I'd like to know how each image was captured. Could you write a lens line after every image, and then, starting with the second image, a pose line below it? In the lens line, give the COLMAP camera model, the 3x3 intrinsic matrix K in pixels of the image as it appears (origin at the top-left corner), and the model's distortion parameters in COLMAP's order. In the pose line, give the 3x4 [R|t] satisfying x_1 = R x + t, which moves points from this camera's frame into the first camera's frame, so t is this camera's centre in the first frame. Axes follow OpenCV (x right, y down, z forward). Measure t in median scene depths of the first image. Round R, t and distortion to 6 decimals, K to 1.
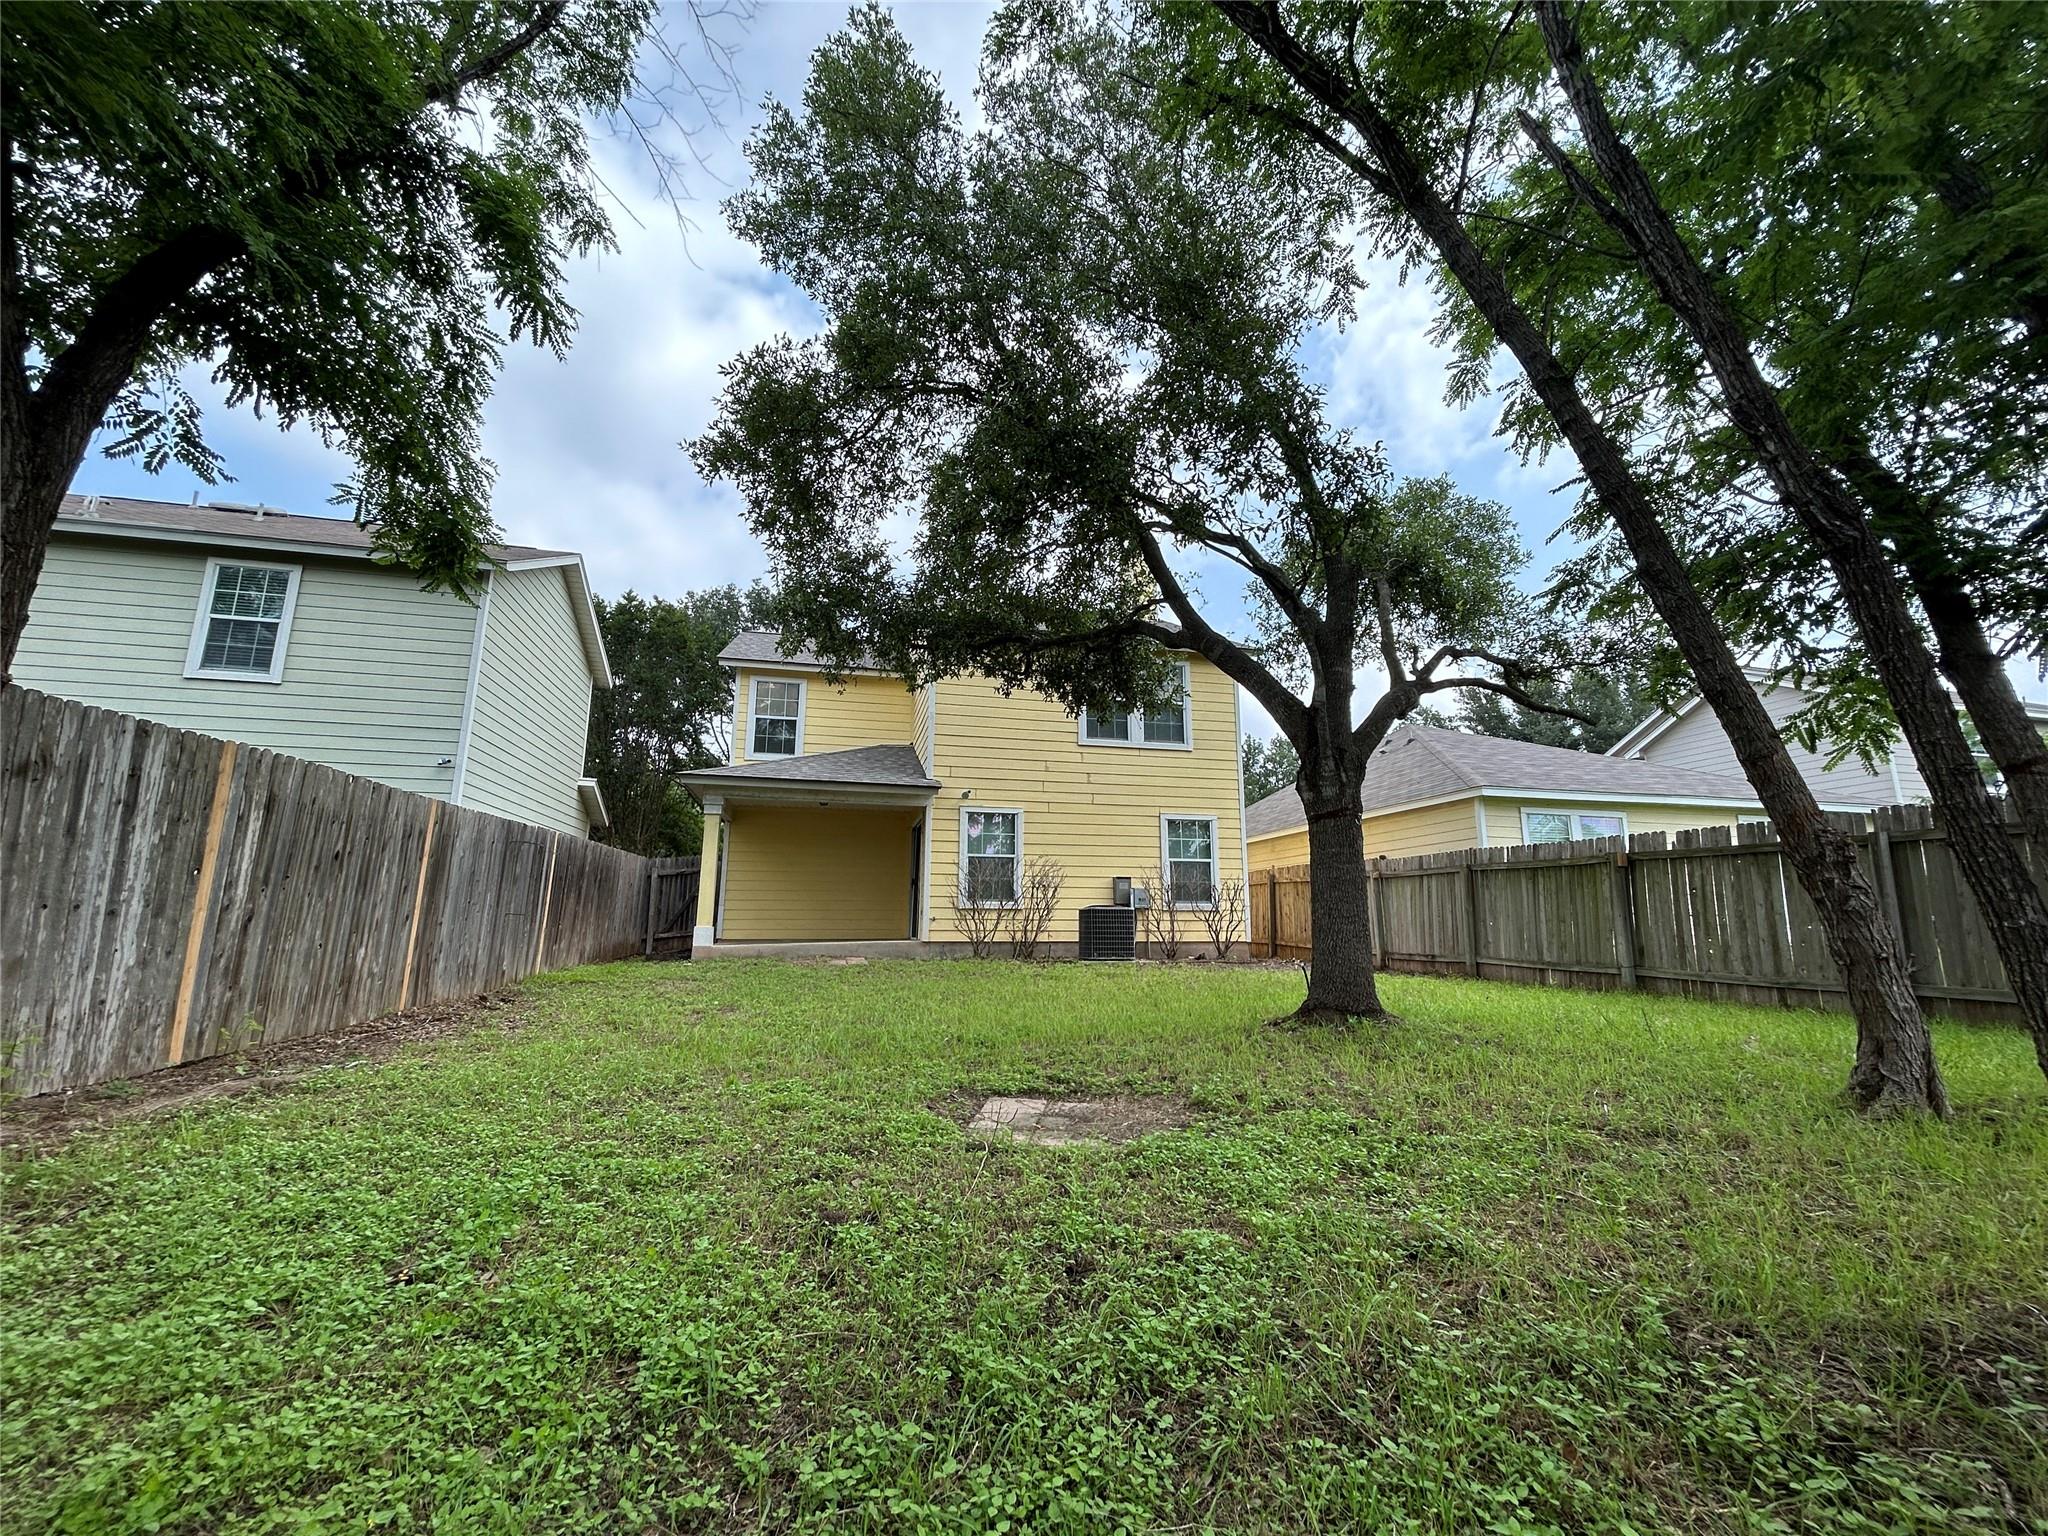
lens RADIAL K [[824.5, 0, 1024.3], [0, 824.5, 769.5], [0, 0, 1]] dist [-0.000137, 0.001592]
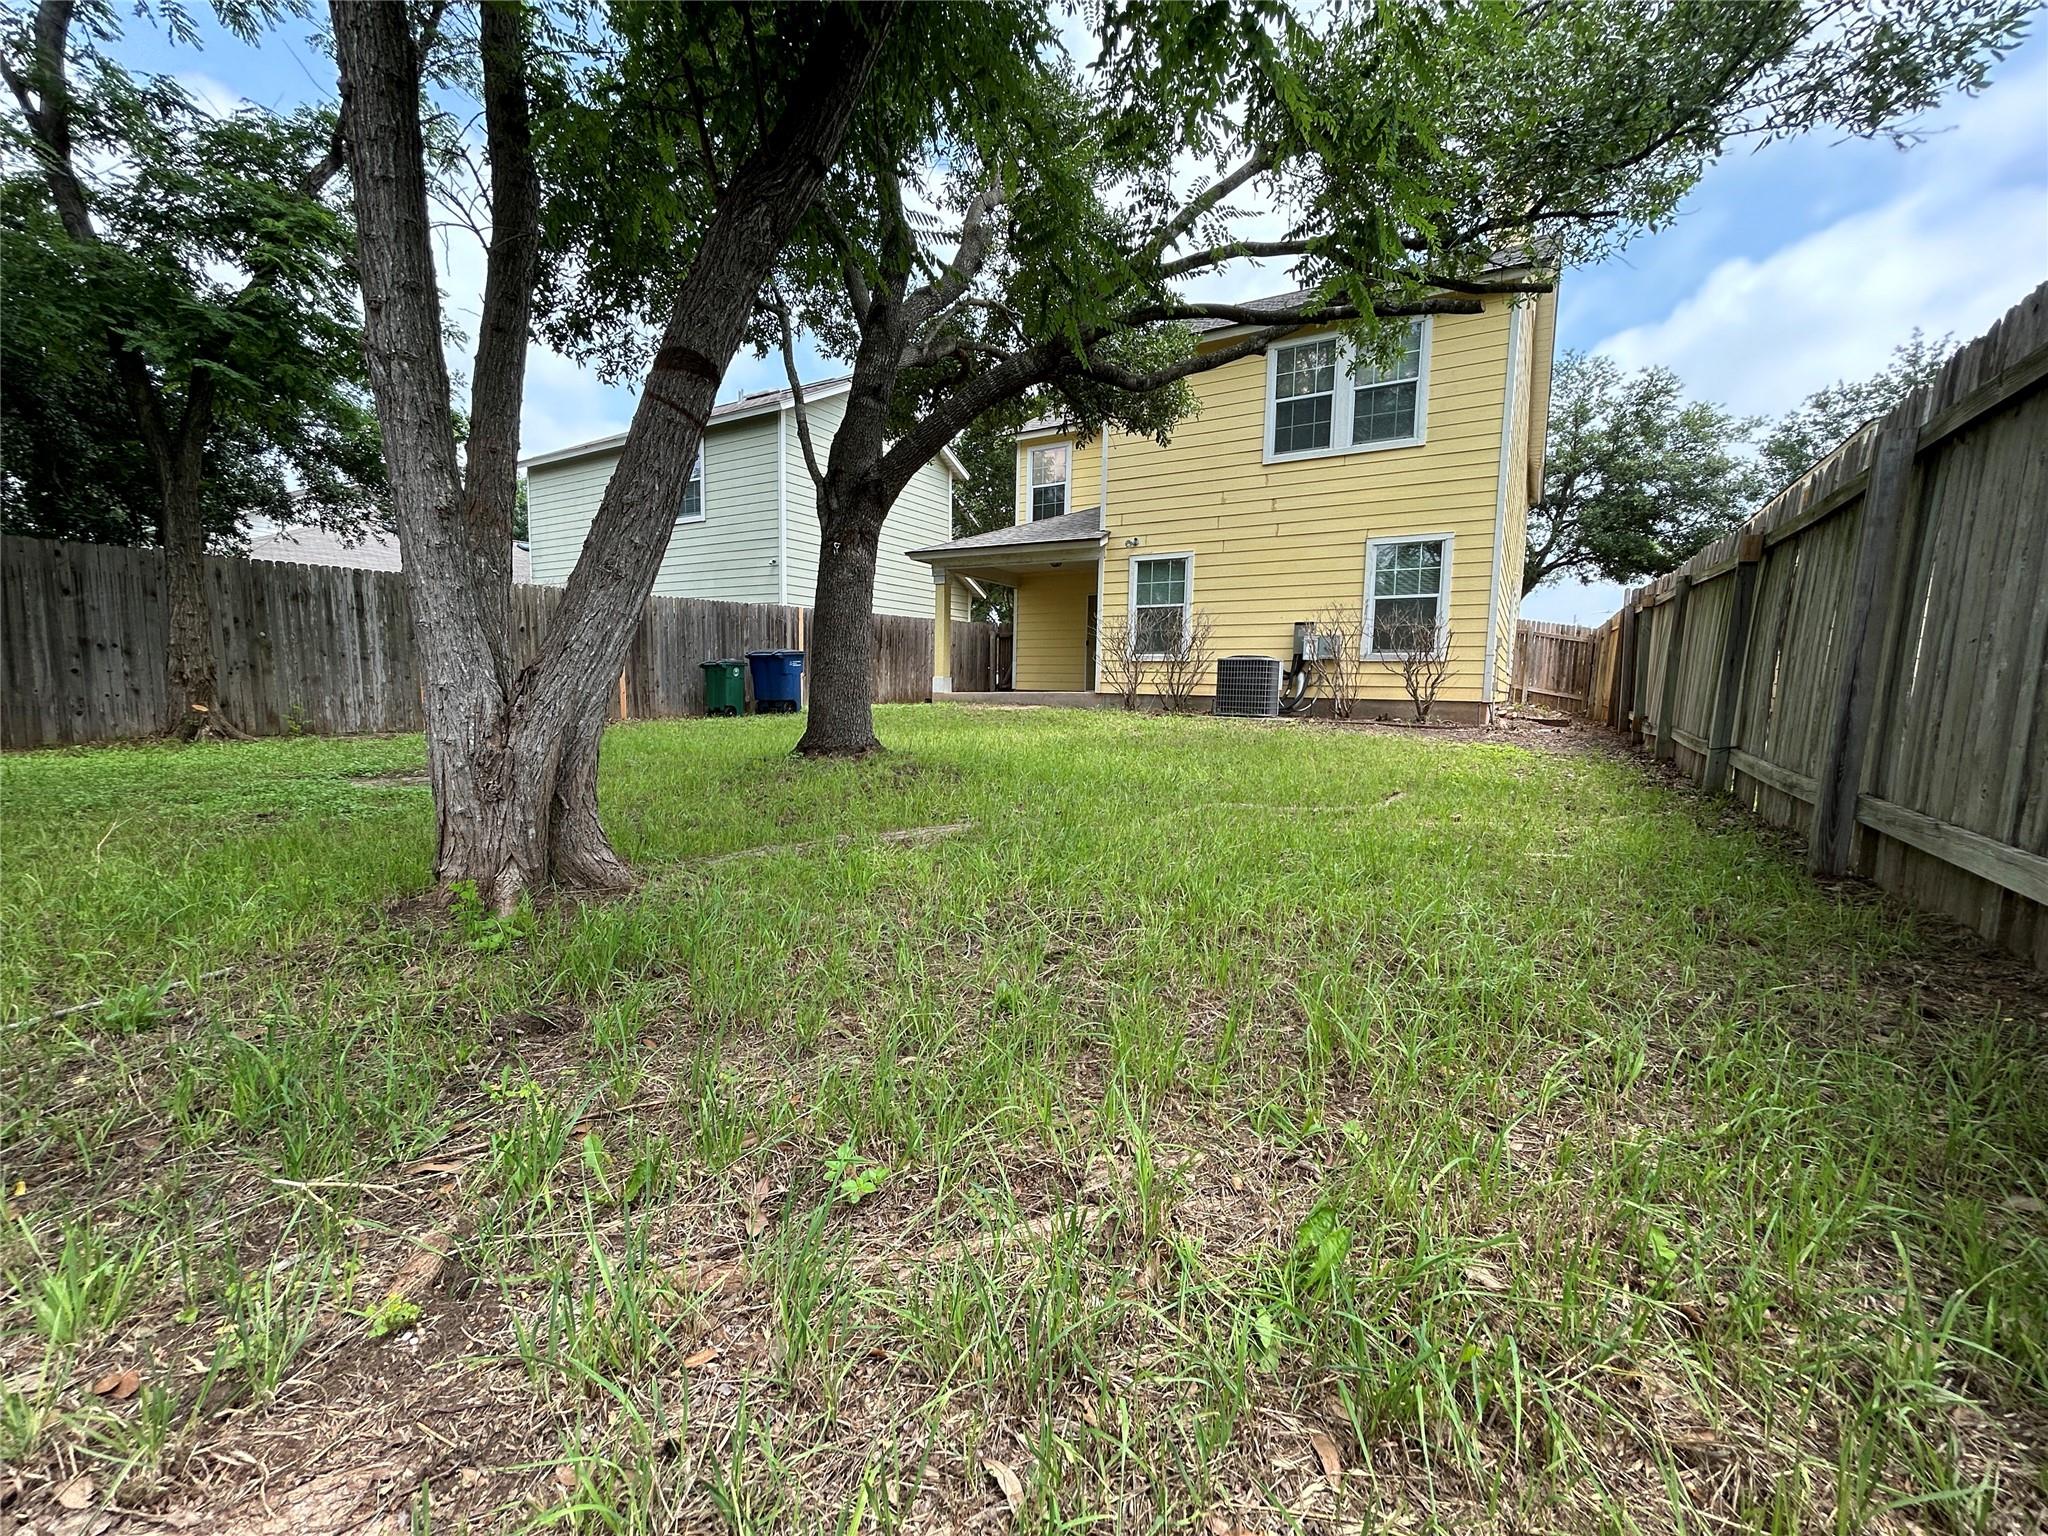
lens RADIAL K [[824.5, 0, 1020.6], [0, 824.5, 782.4], [0, 0, 1]] dist [-0.000137, 0.001592]
pose [[0.706066, 0.095495, -0.701678, 0.552392], [0.117652, 0.961276, 0.249213, 0.046074], [0.698304, -0.258515, 0.667489, 0.206048]]
